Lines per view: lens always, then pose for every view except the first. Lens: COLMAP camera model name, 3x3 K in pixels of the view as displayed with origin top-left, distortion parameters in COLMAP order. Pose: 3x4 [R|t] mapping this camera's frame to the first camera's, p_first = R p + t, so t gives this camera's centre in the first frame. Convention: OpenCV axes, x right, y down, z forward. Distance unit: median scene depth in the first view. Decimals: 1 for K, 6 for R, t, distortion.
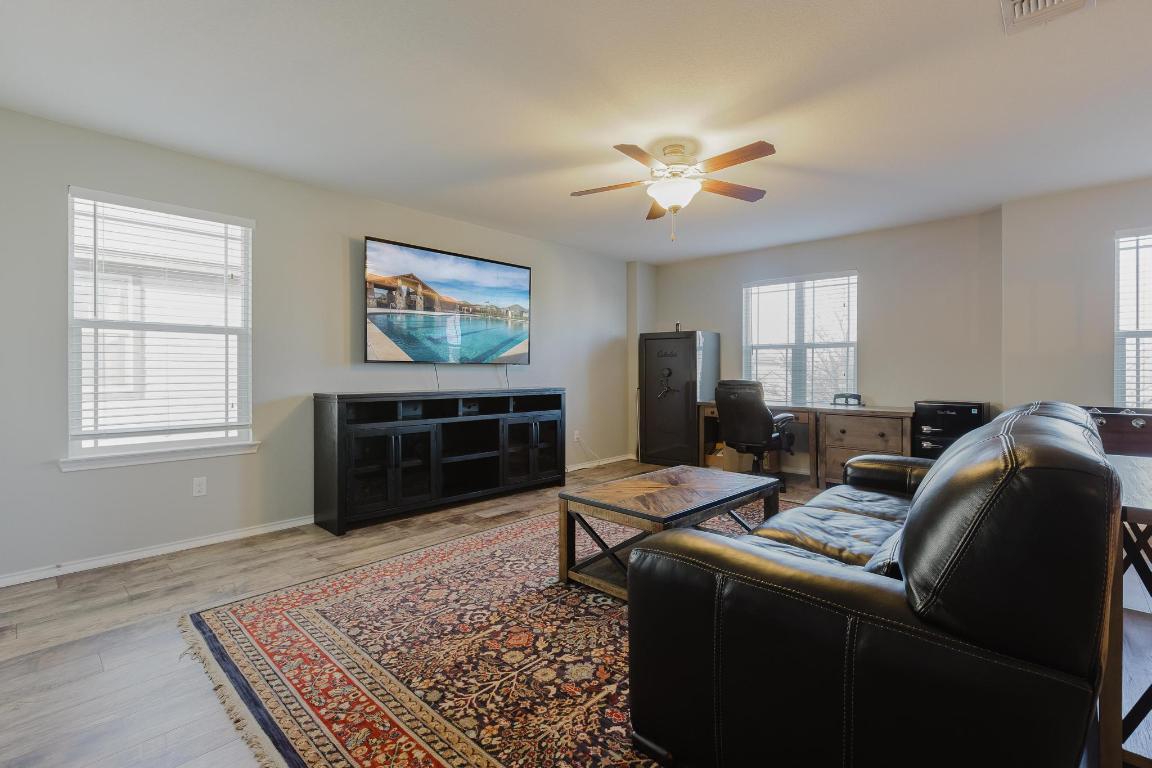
lens RADIAL K [[521.5, 0, 570.0], [0, 521.5, 372.2], [0, 0, 1]] dist [0.001032, 0.000337]
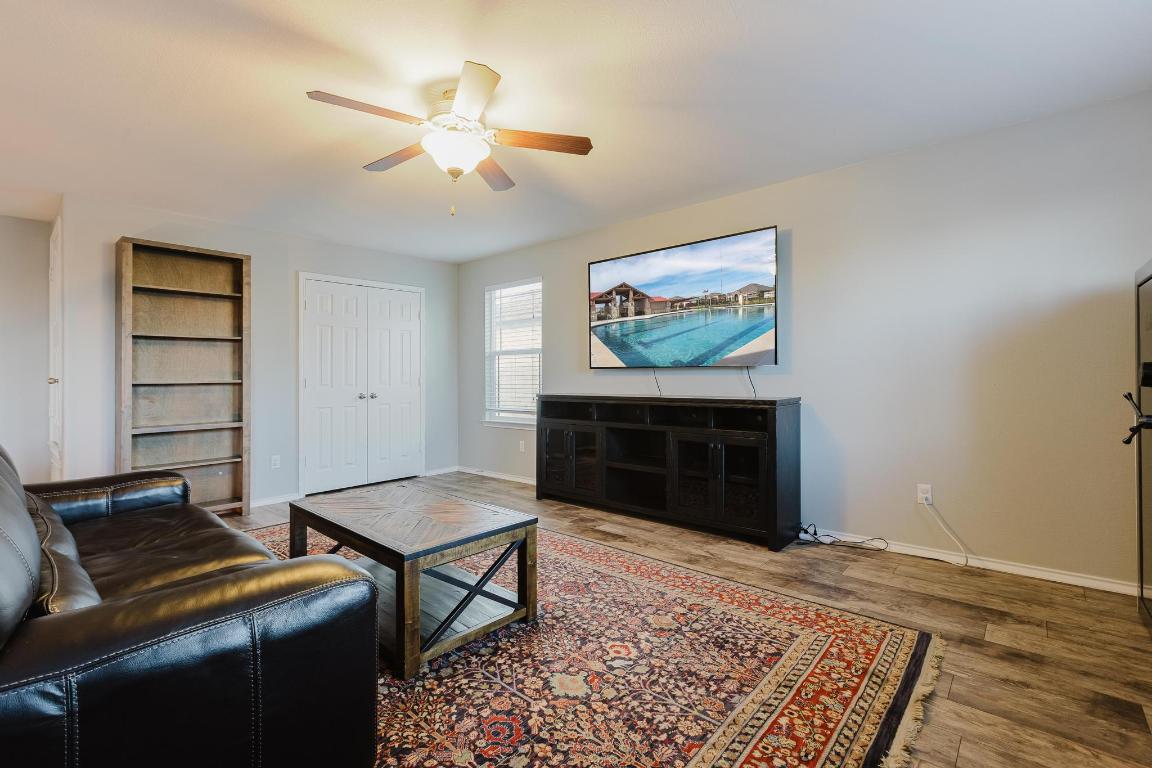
lens RADIAL K [[520.1, 0, 570.7], [0, 520.1, 383.2], [0, 0, 1]] dist [-0.000881, 0.000036]
pose [[0.035099, 0.009799, -0.999336, 0.735700], [0.001915, 0.999949, 0.009872, 0.001920], [0.999382, -0.002261, 0.035078, 0.856949]]
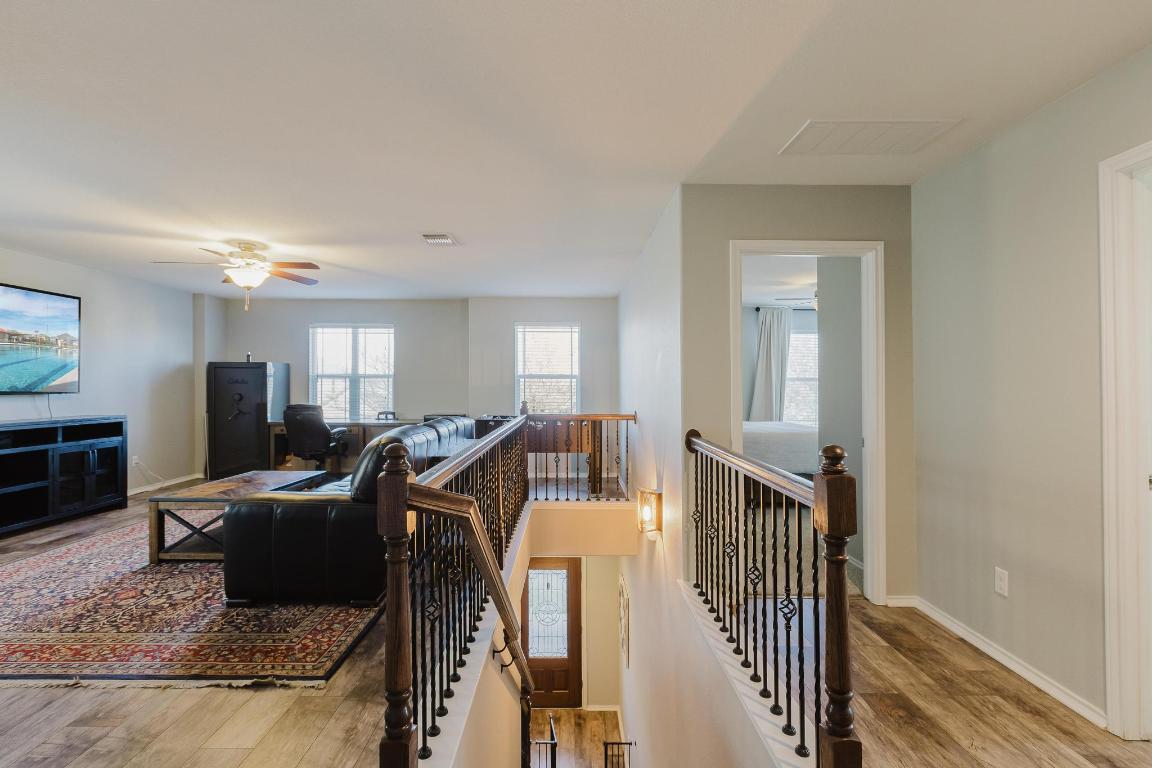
lens RADIAL K [[520.6, 0, 576.7], [0, 520.6, 386.7], [0, 0, 1]] dist [-0.001939, -0.001208]
pose [[0.717339, -0.002128, 0.696721, -0.105934], [-0.000078, 0.999995, 0.003134, -0.038059], [-0.696724, -0.002302, 0.717335, -0.469261]]
